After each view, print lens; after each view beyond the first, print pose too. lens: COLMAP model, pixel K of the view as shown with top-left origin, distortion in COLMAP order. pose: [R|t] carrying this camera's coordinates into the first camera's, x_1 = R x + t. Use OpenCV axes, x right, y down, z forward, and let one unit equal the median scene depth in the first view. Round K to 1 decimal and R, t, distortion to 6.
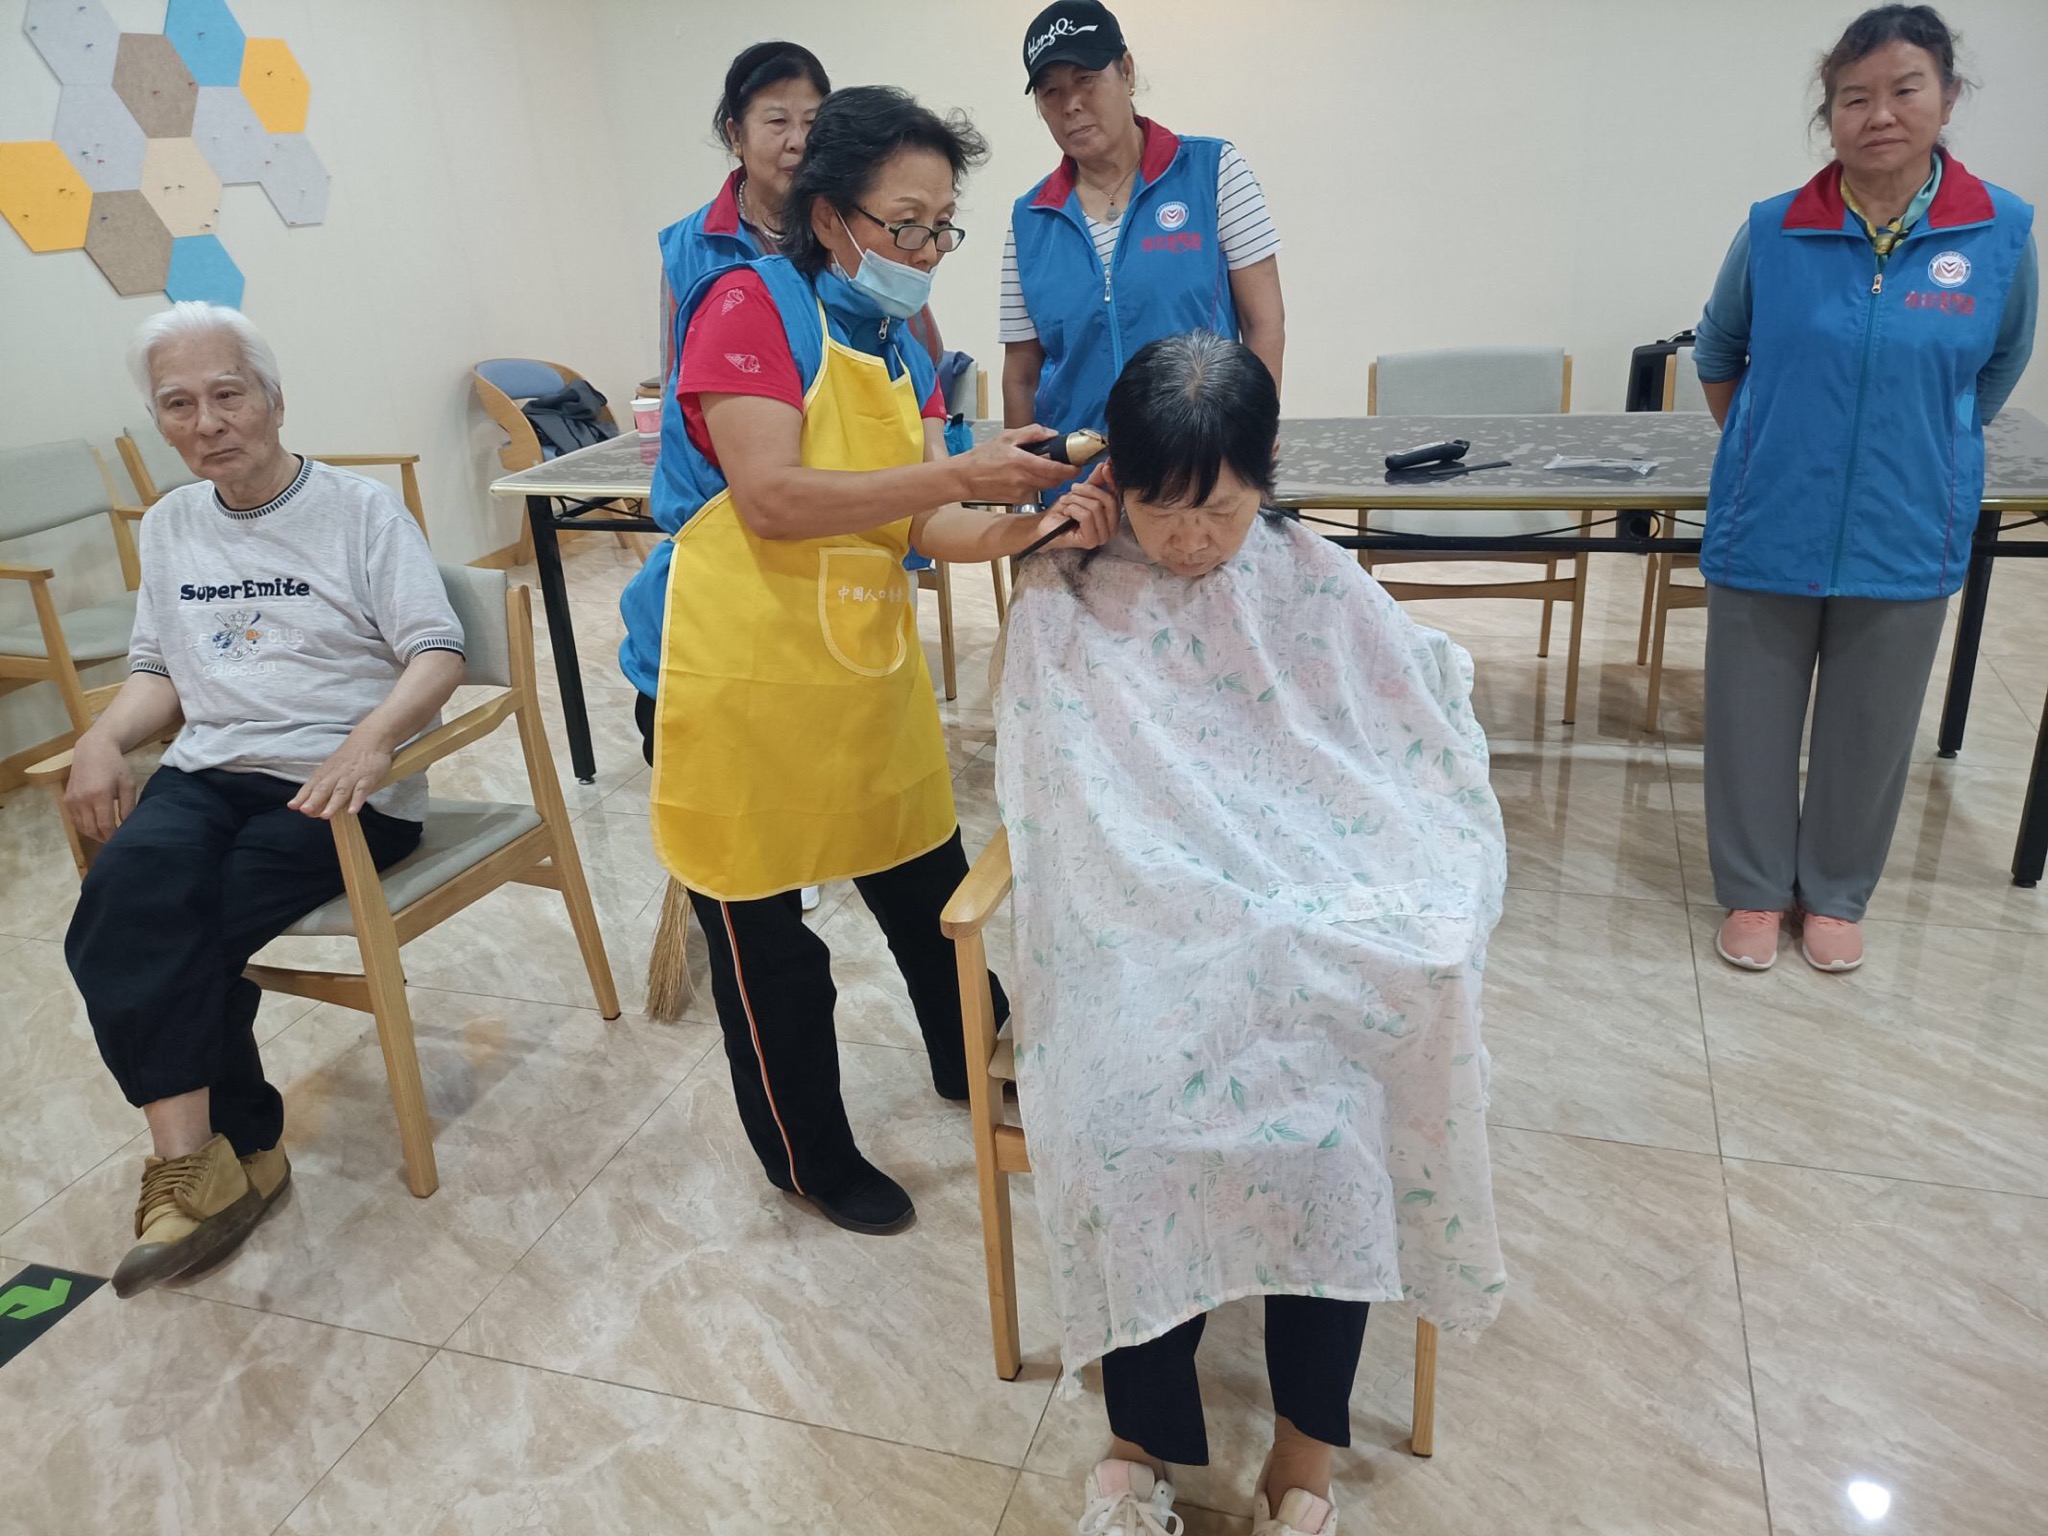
lens RADIAL K [[1562.6, 0, 1034.1], [0, 1562.6, 768.8], [0, 0, 1]] dist [0.043548, -0.032285]
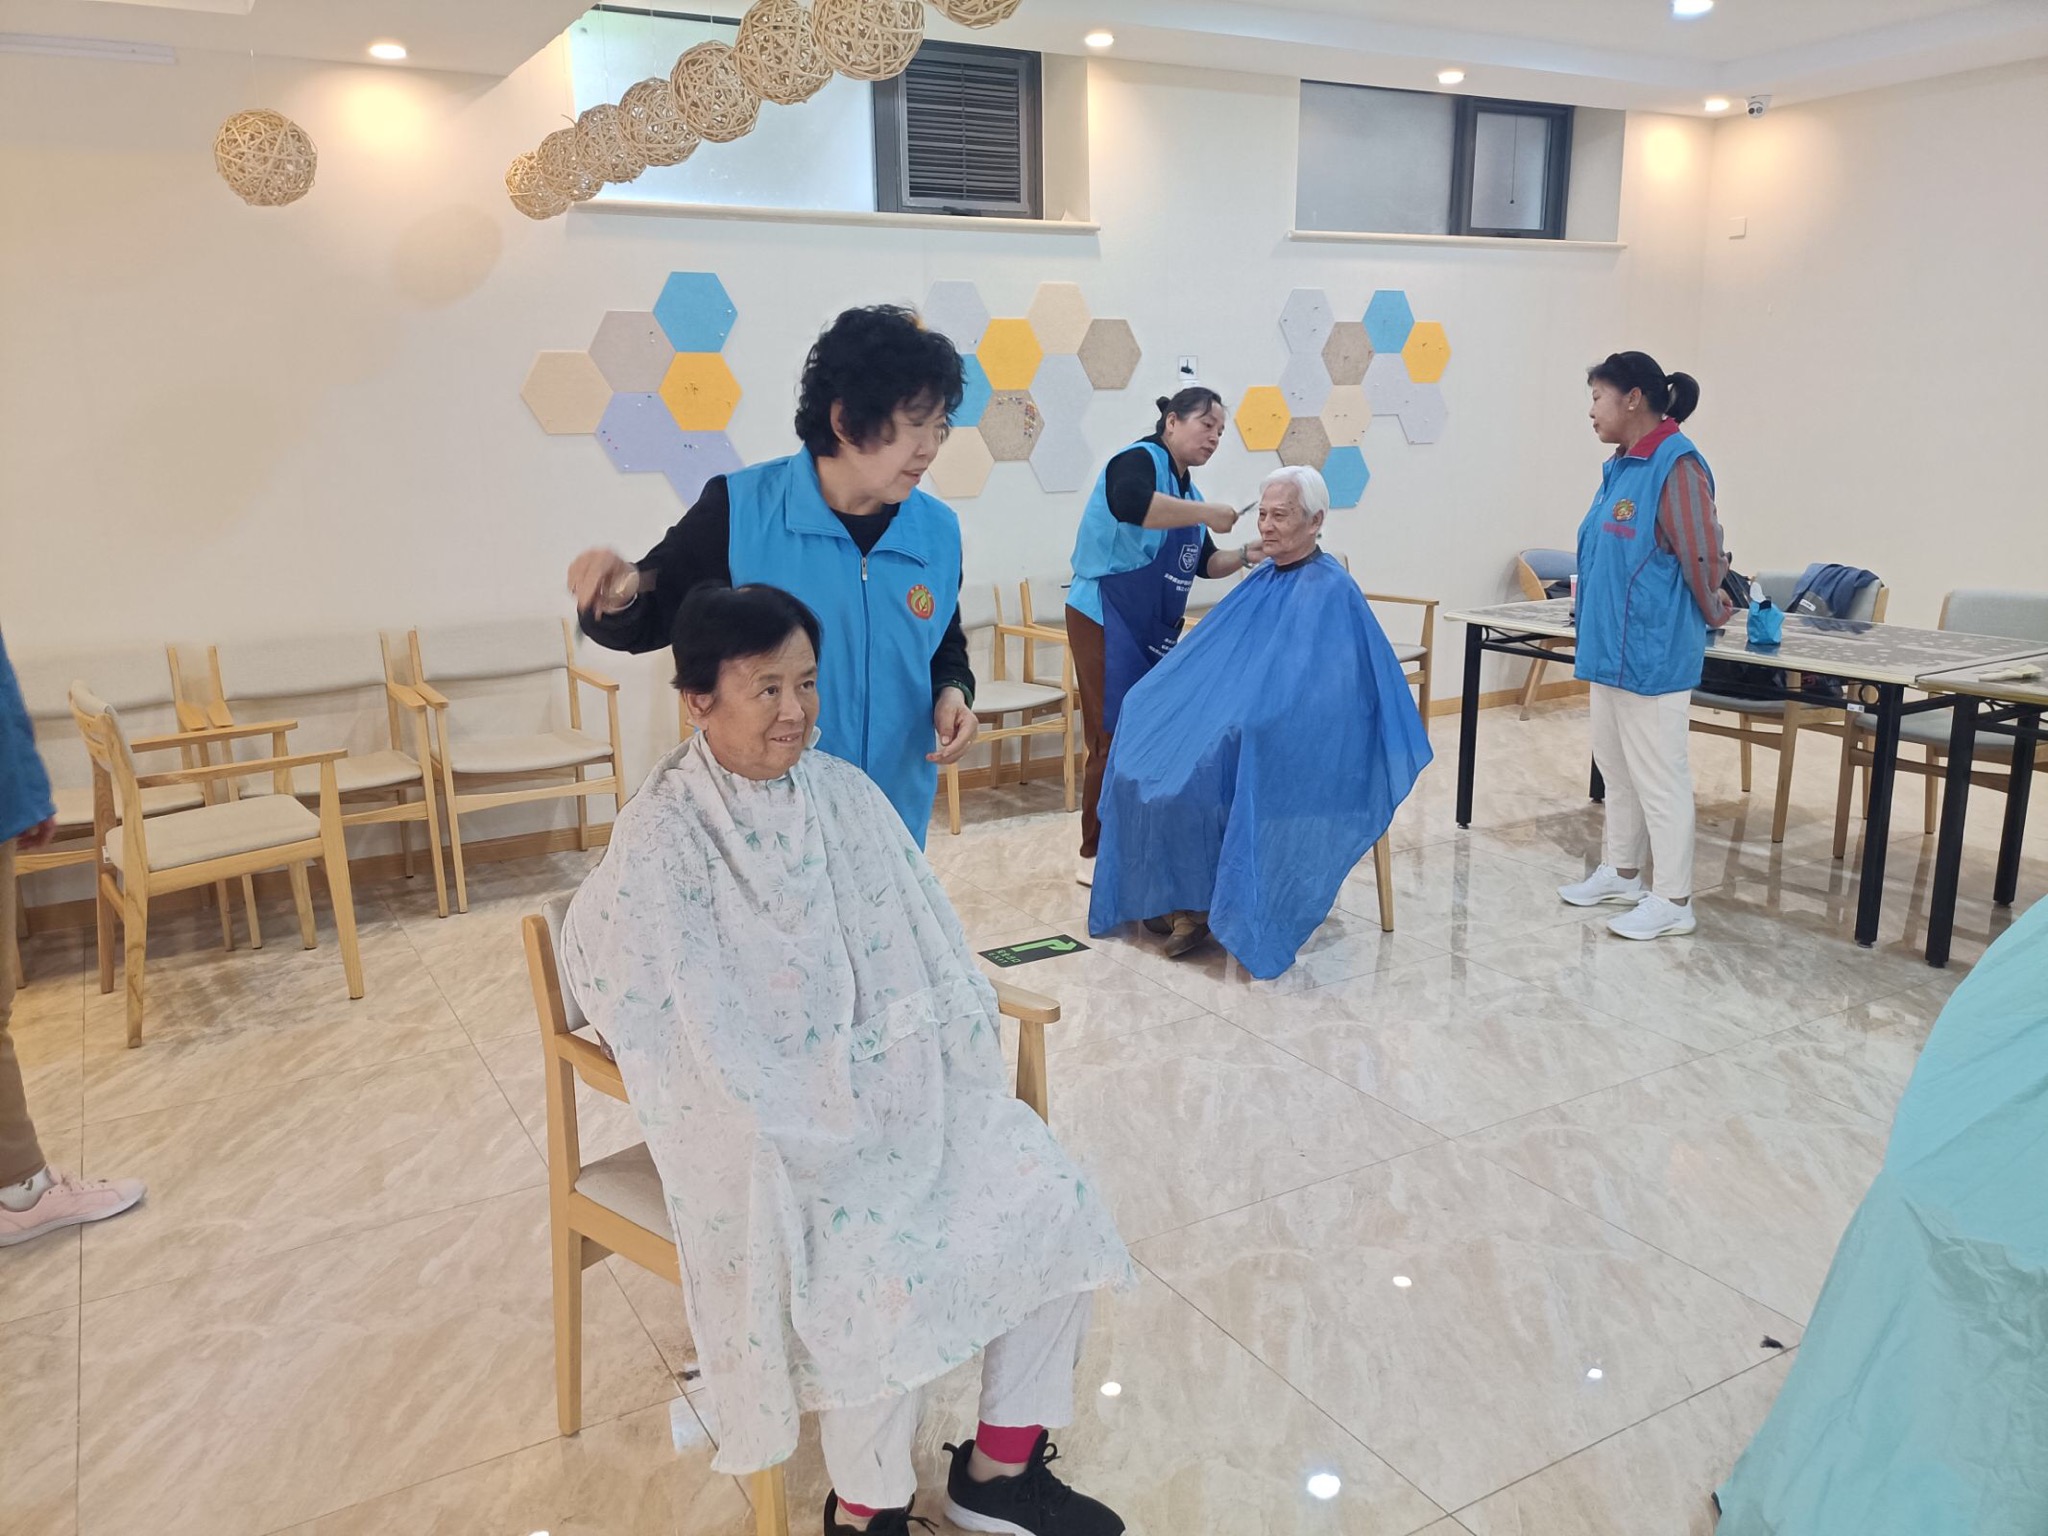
lens RADIAL K [[1562.6, 0, 1022.7], [0, 1562.6, 771.3], [0, 0, 1]] dist [0.043548, -0.032285]
pose [[0.737559, 0.195081, -0.646491, 0.301949], [-0.279777, 0.959608, -0.029622, 0.104600], [0.614599, 0.202722, 0.762347, -0.307549]]
